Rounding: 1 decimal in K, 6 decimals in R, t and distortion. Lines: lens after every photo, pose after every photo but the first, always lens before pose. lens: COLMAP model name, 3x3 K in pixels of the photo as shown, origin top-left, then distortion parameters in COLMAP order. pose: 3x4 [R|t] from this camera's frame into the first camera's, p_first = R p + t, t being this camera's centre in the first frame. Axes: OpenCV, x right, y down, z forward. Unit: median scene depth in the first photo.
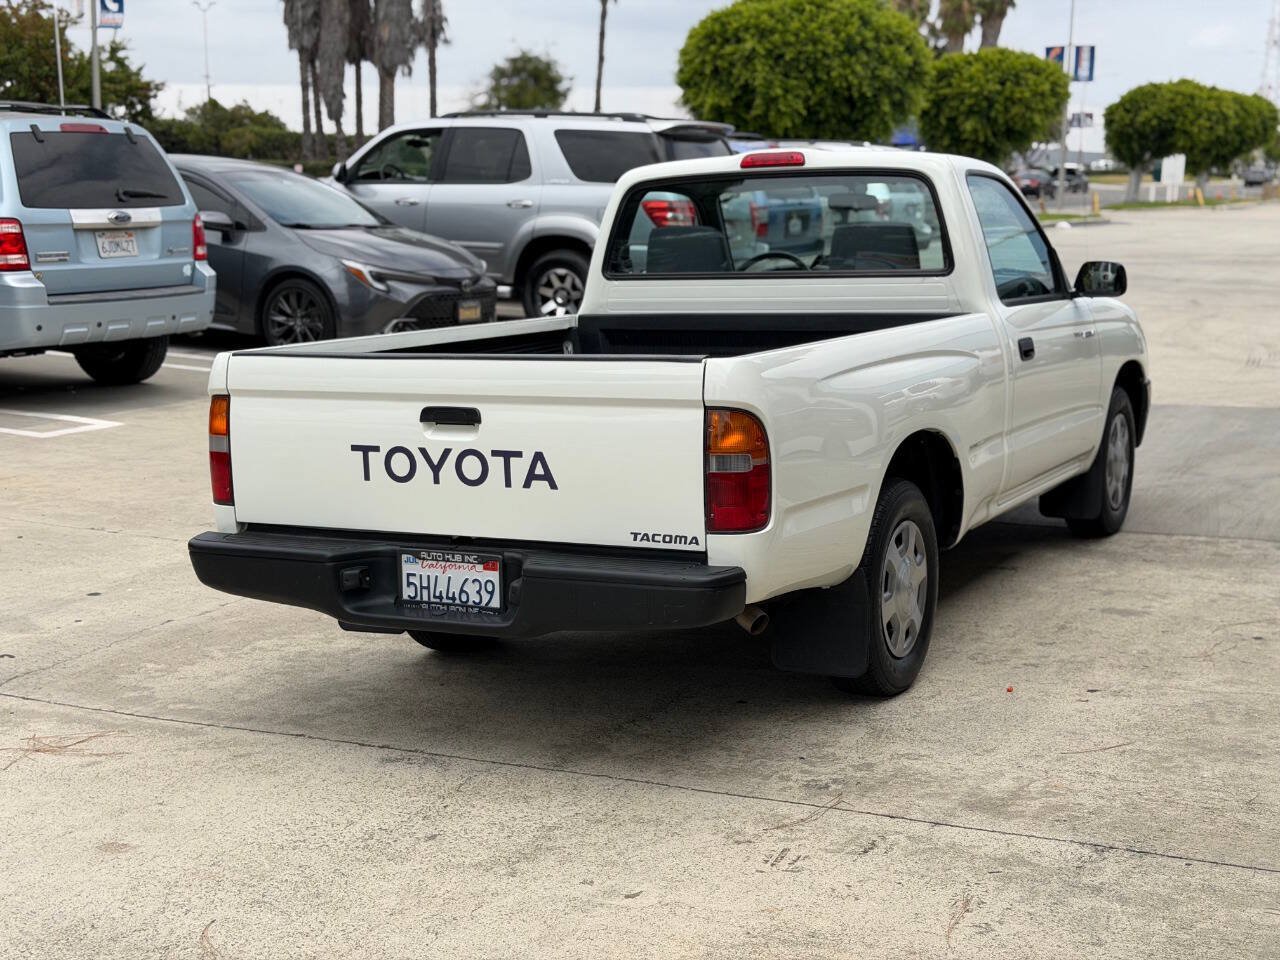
lens RADIAL K [[1776.6, 0, 644.8], [0, 1776.6, 482.4], [0, 0, 1]] dist [0.204619, -0.447816]
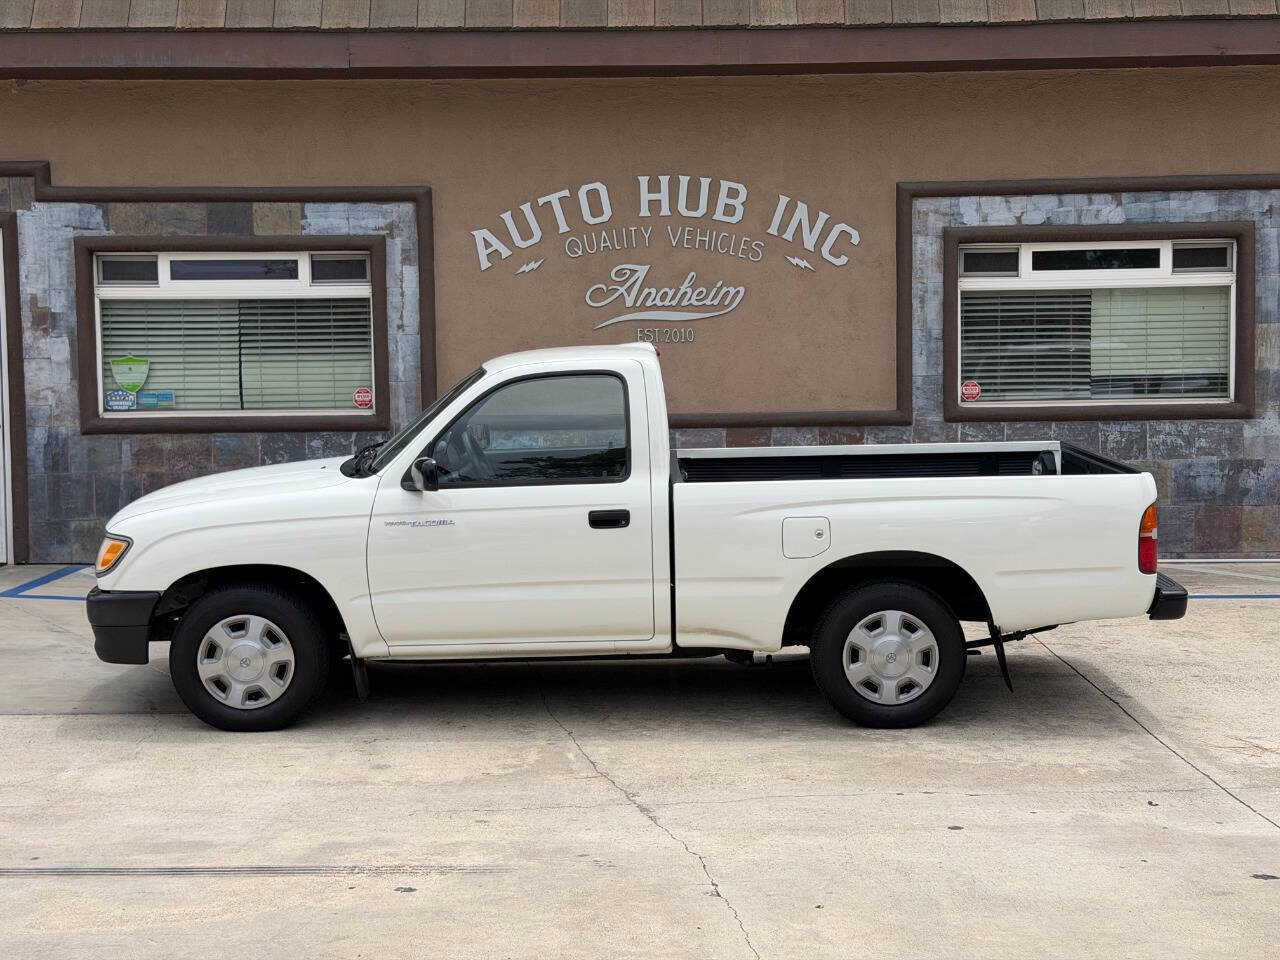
lens RADIAL K [[1776.6, 0, 644.8], [0, 1776.6, 482.4], [0, 0, 1]] dist [0.204619, -0.447816]
pose [[-0.461479, -0.064418, 0.884809, -1.178335], [0.156999, 0.975688, 0.152919, -0.310328], [-0.873148, 0.209484, -0.440146, 1.733758]]
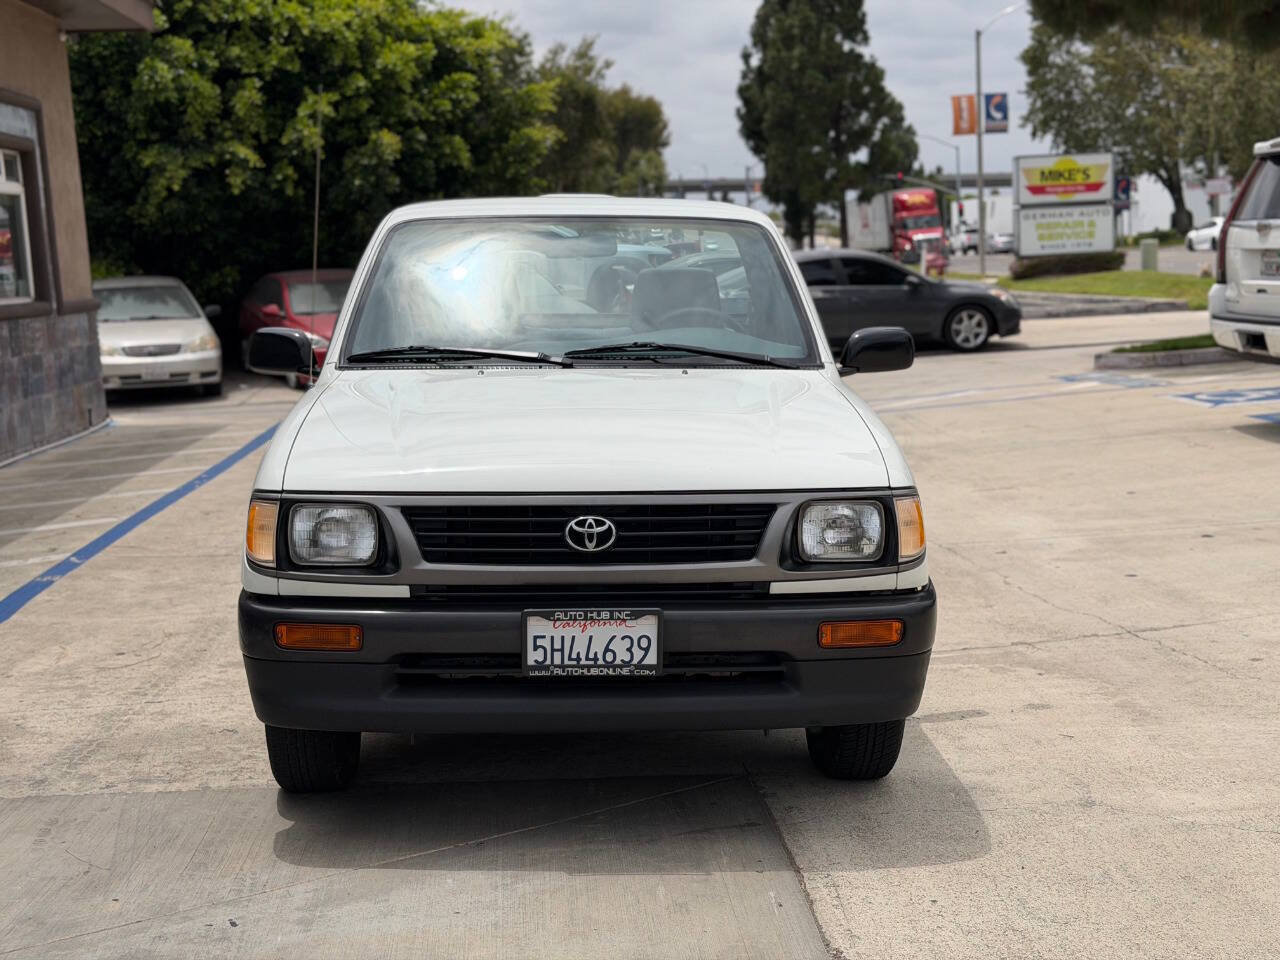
lens RADIAL K [[1776.6, 0, 644.8], [0, 1776.6, 482.4], [0, 0, 1]] dist [0.204619, -0.447816]
pose [[-0.863502, 0.090054, -0.496240, 0.601752], [-0.053137, 0.962209, 0.267077, -0.326918], [0.501538, 0.256990, -0.826084, 2.054035]]
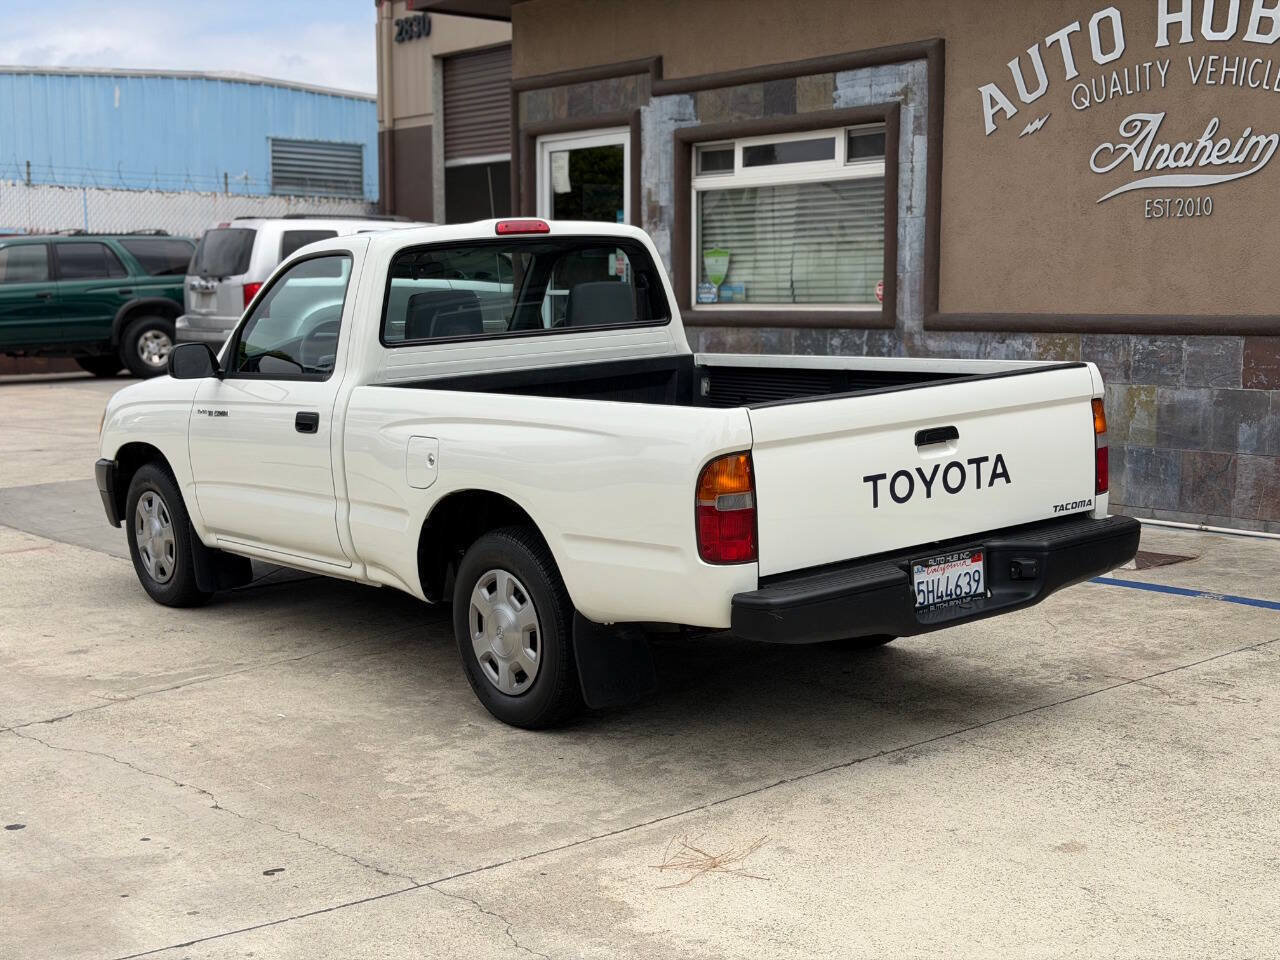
lens RADIAL K [[1776.6, 0, 644.8], [0, 1776.6, 482.4], [0, 0, 1]] dist [0.204619, -0.447816]
pose [[0.414008, -0.113877, 0.903122, -0.958613], [0.165943, 0.984960, 0.048125, -0.073605], [-0.895020, 0.129942, 0.426679, 0.535410]]
